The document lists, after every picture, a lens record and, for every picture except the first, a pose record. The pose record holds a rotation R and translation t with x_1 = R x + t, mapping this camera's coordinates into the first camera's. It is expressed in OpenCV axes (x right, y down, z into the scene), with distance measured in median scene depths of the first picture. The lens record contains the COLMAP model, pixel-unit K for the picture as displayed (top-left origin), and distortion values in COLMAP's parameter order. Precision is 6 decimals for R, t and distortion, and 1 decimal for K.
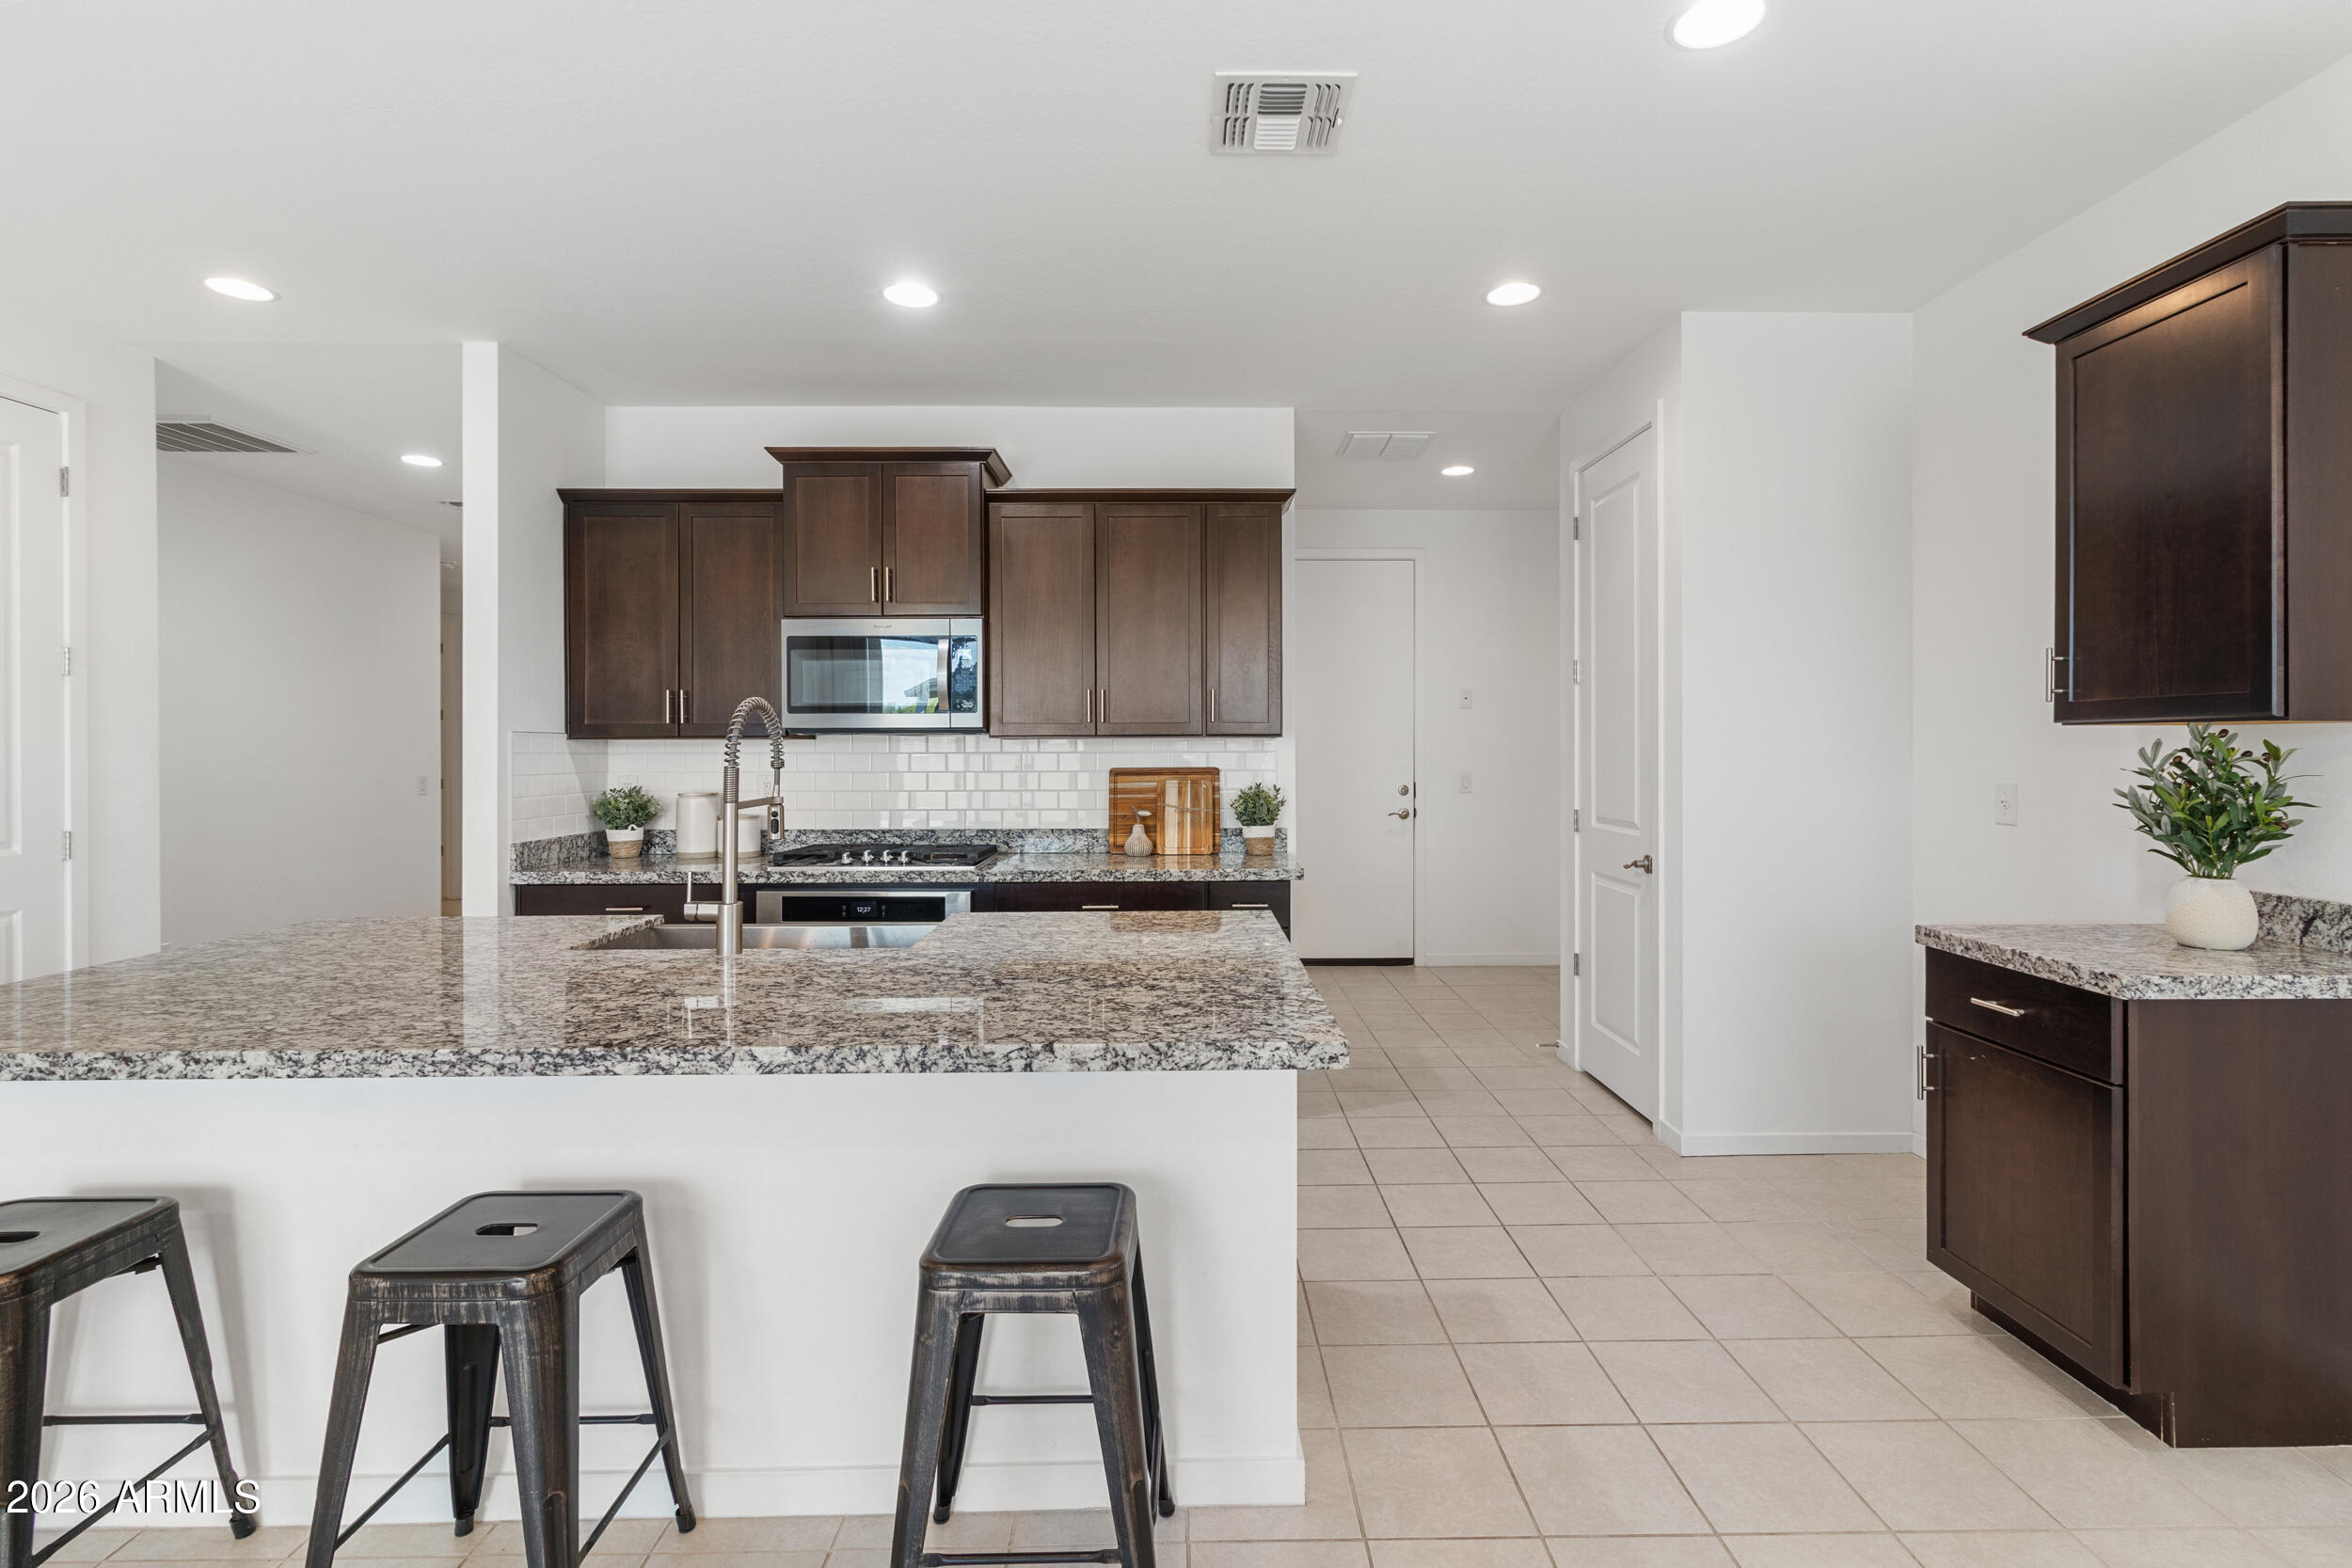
lens RADIAL K [[1088.2, 0, 1193.2], [0, 1088.2, 750.0], [0, 0, 1]] dist [0.000347, 0.000395]
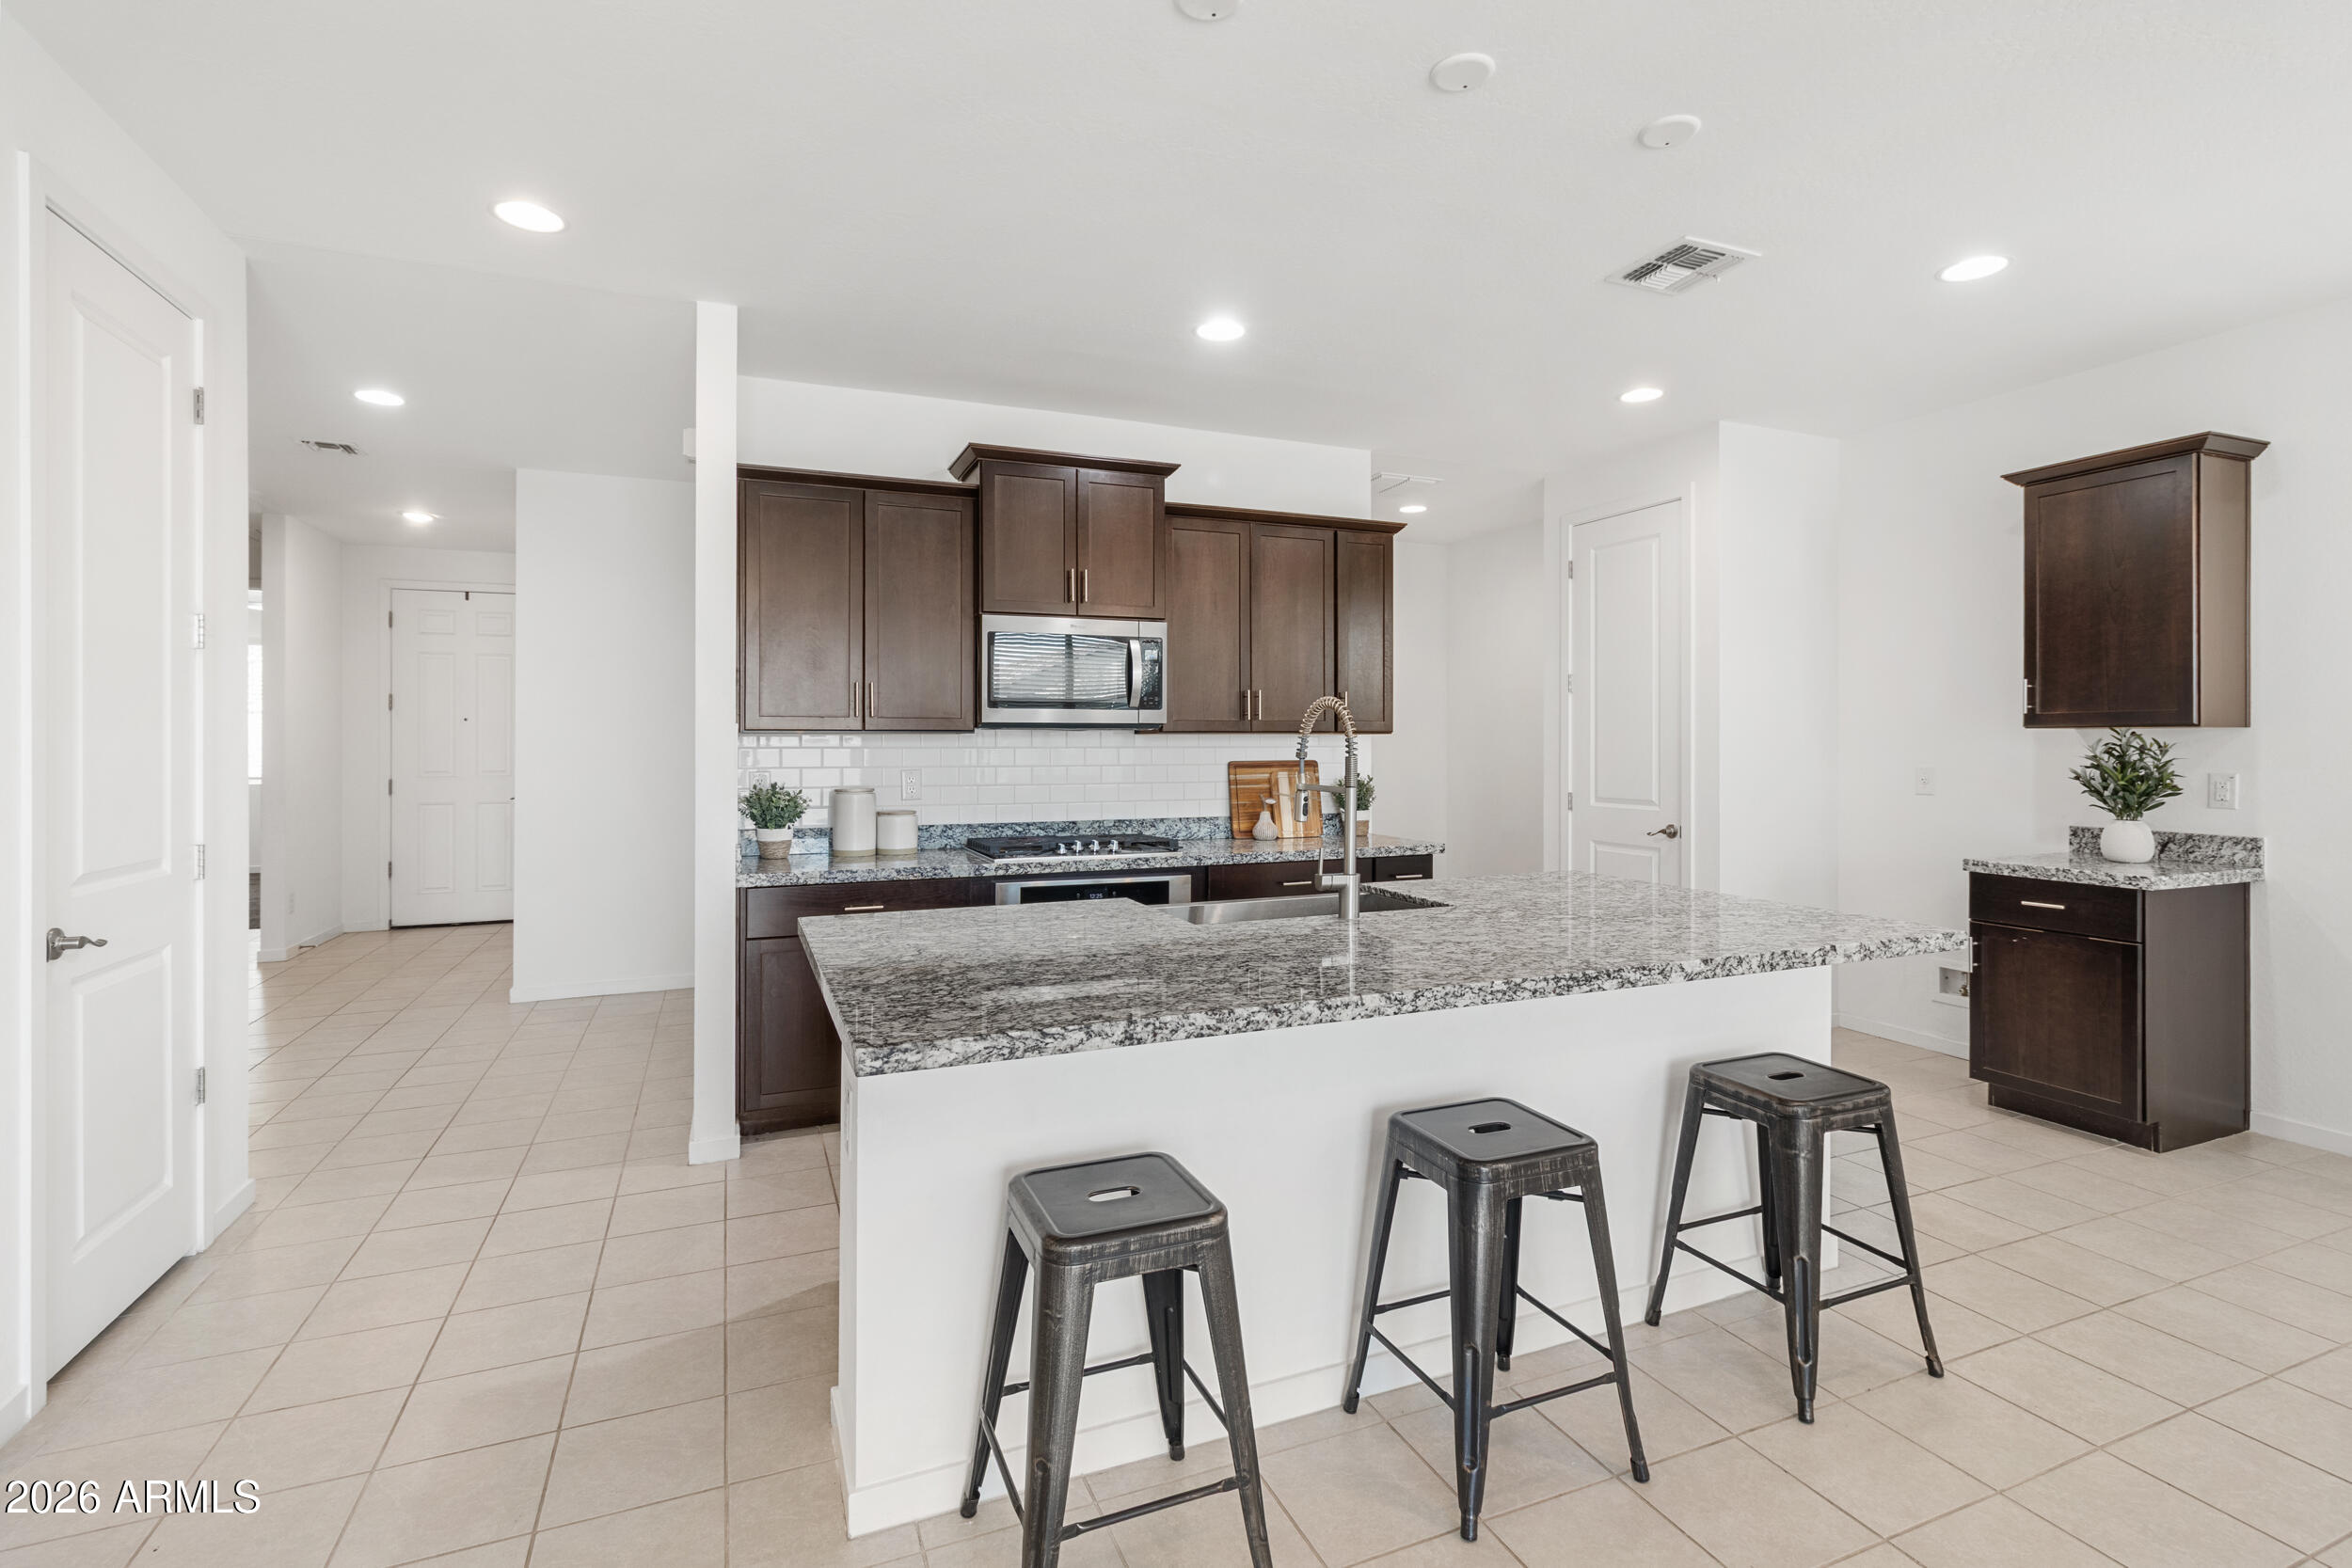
lens RADIAL K [[1092.7, 0, 1190.2], [0, 1092.7, 743.8], [0, 0, 1]] dist [0.001885, 0.000287]
pose [[0.927735, 0.001362, 0.373238, -0.915564], [0.000011, 0.999993, -0.003675, 0.005243], [-0.373241, 0.003414, 0.927728, -0.017906]]
